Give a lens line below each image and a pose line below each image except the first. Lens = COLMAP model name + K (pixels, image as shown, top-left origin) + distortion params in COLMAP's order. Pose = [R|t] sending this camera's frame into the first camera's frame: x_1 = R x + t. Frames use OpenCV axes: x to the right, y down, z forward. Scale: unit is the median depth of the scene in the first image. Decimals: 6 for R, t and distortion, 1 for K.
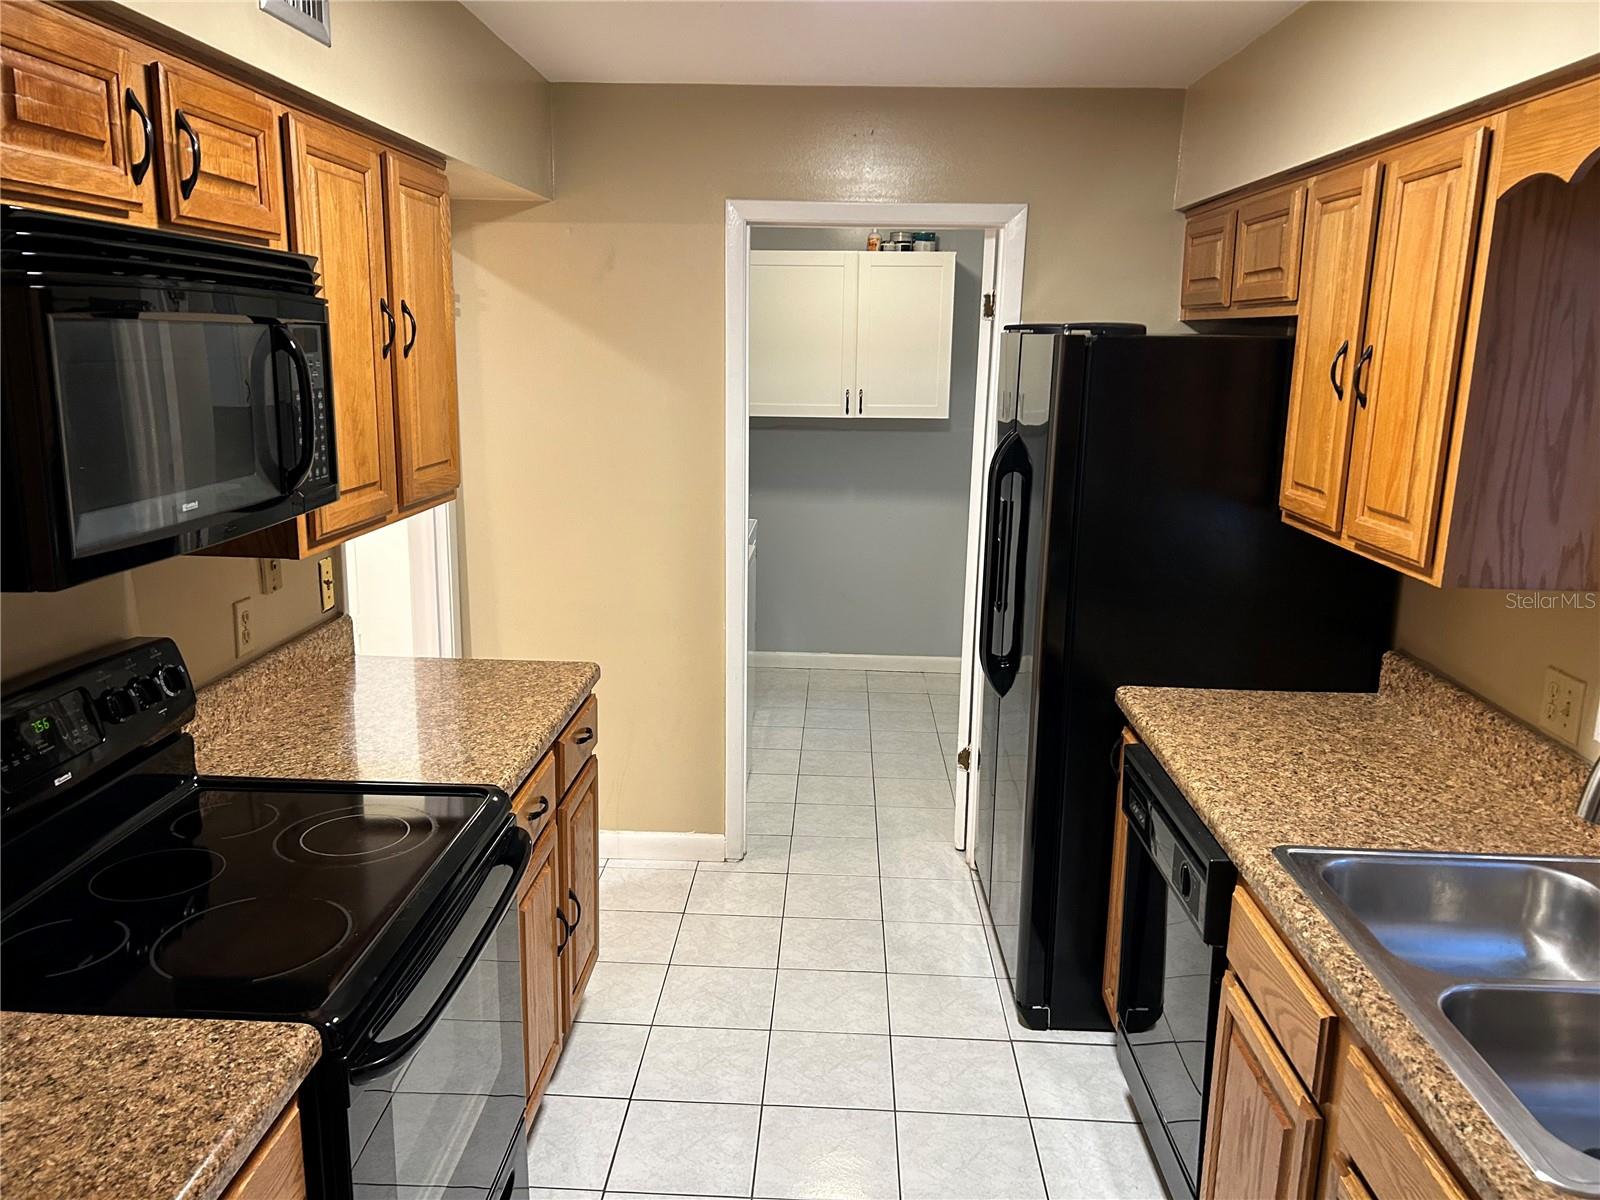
lens RADIAL K [[1184.3, 0, 800.0], [0, 1184.3, 600.0], [0, 0, 1]] dist [0.080101, -0.089012]
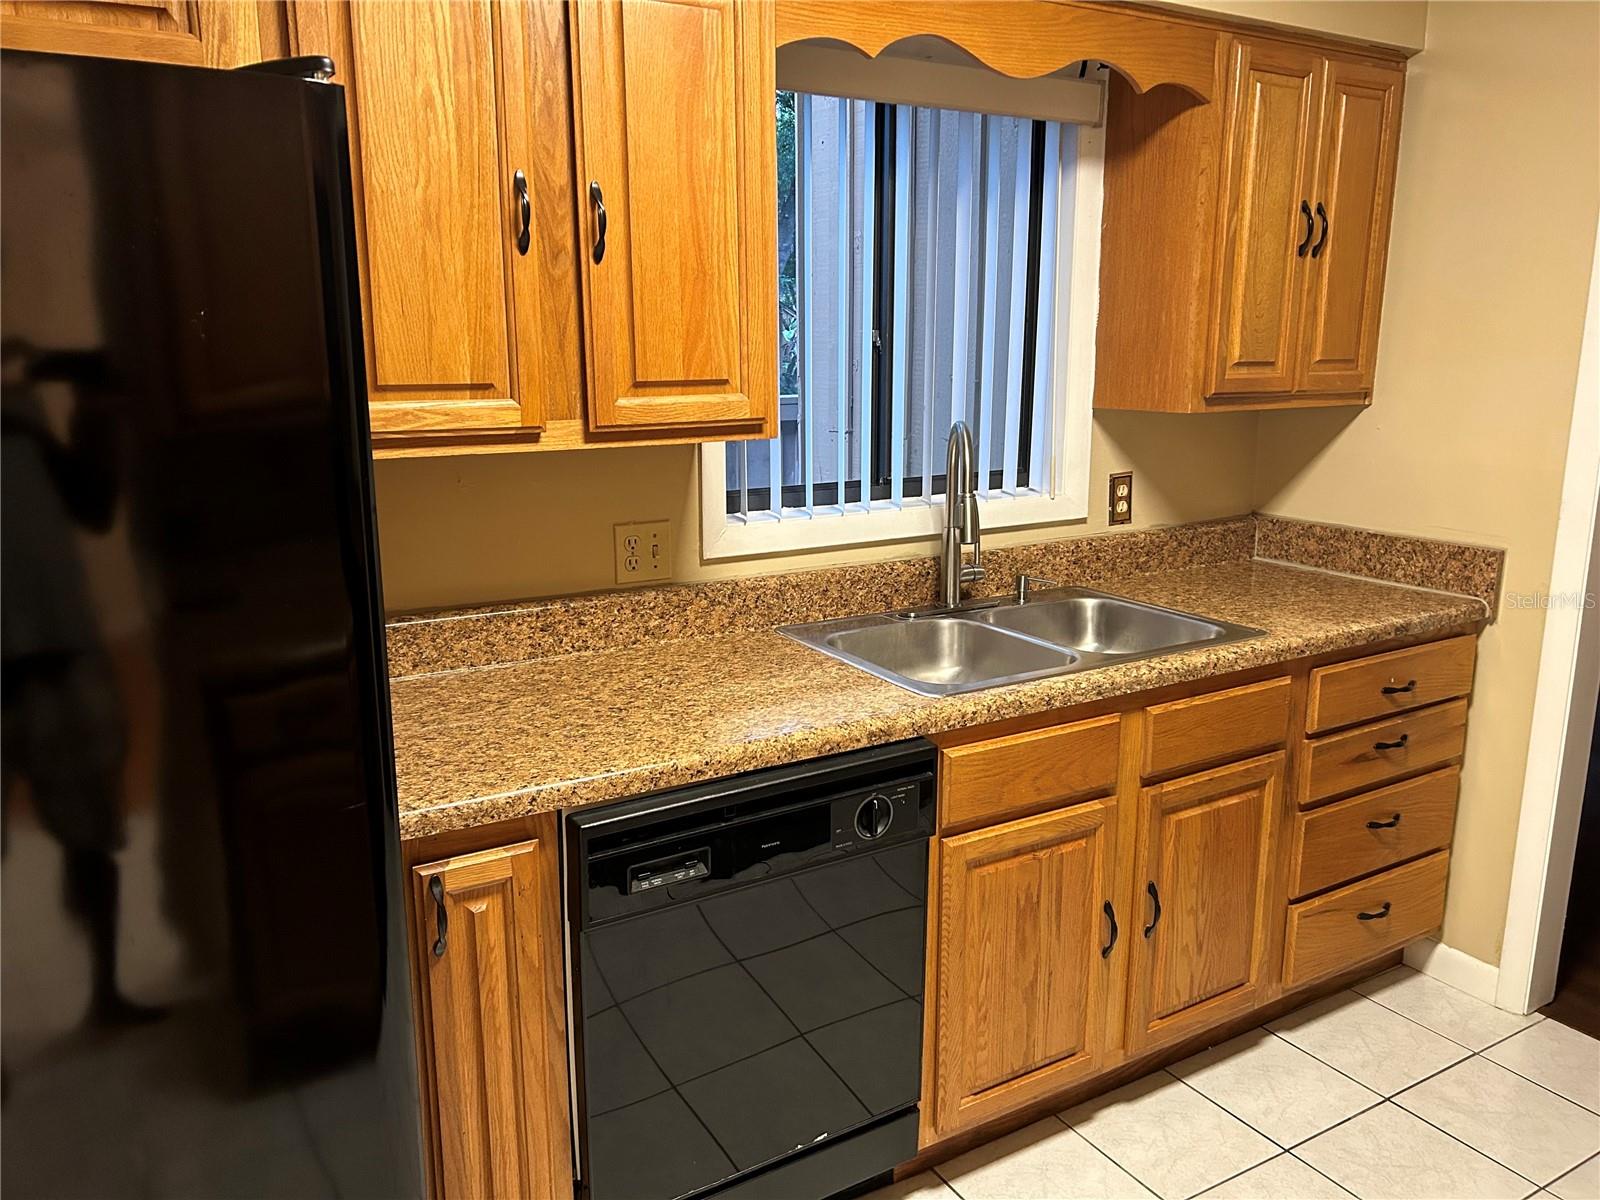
lens RADIAL K [[1184.3, 0, 800.0], [0, 1184.3, 600.0], [0, 0, 1]] dist [0.080101, -0.089012]
pose [[-0.554712, -0.194356, 0.809024, -0.279551], [0.169482, 0.925557, 0.338557, -0.188818], [-0.814598, 0.324916, -0.480478, 1.293373]]
